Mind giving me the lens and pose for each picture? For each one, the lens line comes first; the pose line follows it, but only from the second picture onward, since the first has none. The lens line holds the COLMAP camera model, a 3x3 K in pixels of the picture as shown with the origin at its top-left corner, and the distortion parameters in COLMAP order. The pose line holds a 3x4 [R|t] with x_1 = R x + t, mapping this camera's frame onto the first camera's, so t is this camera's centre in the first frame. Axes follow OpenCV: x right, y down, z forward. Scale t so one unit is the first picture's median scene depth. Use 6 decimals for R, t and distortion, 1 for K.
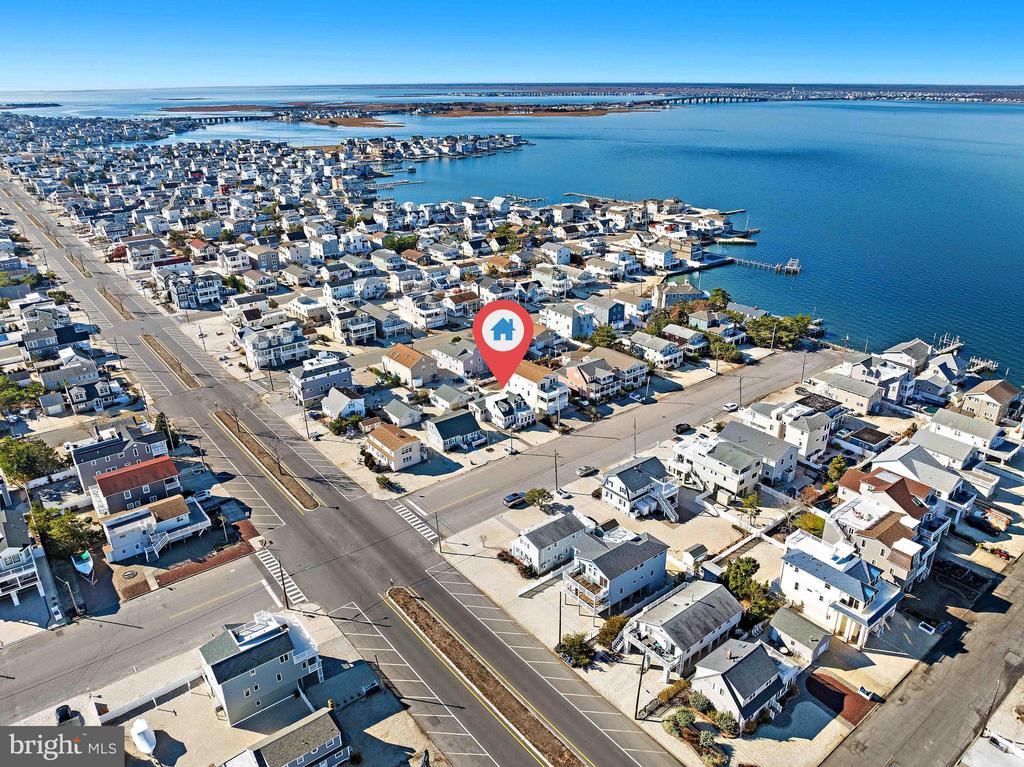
lens RADIAL K [[716.1, 0, 512.0], [0, 716.1, 380.8], [0, 0, 1]] dist [-0.040806, -0.001685]
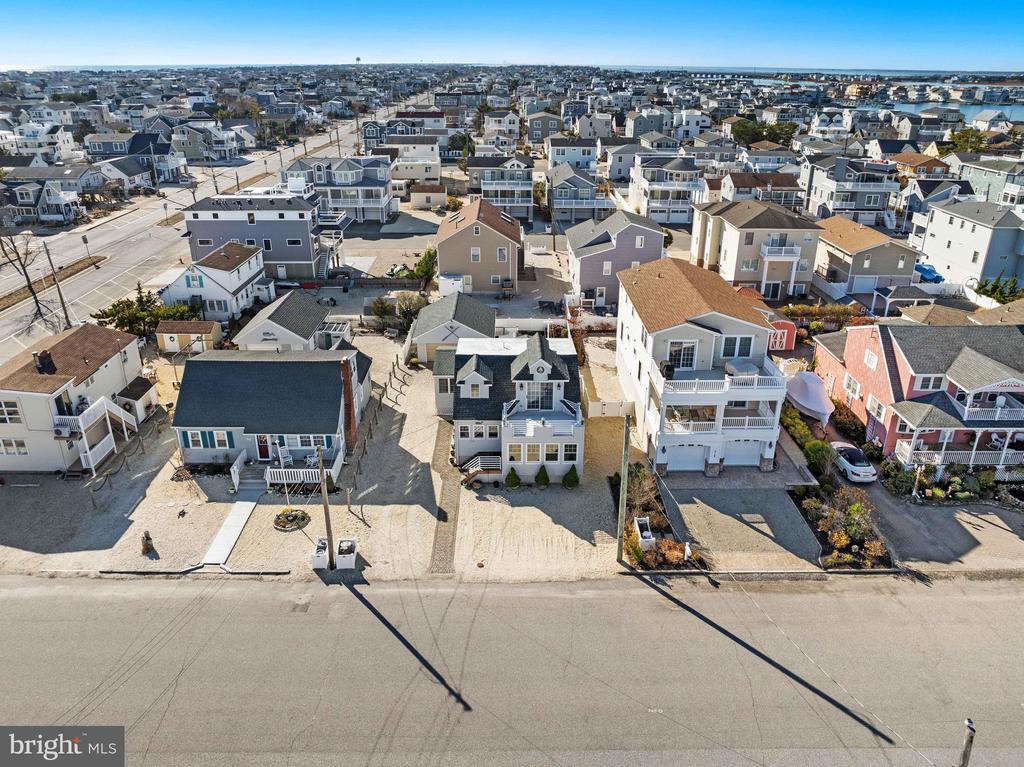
lens RADIAL K [[716.1, 0, 511.7], [0, 716.1, 385.4], [0, 0, 1]] dist [-0.040806, -0.001685]
pose [[0.785936, 0.260157, -0.560912, 0.135663], [-0.245214, 0.963929, 0.103493, 0.006732], [0.567604, 0.056204, 0.821381, 0.735394]]
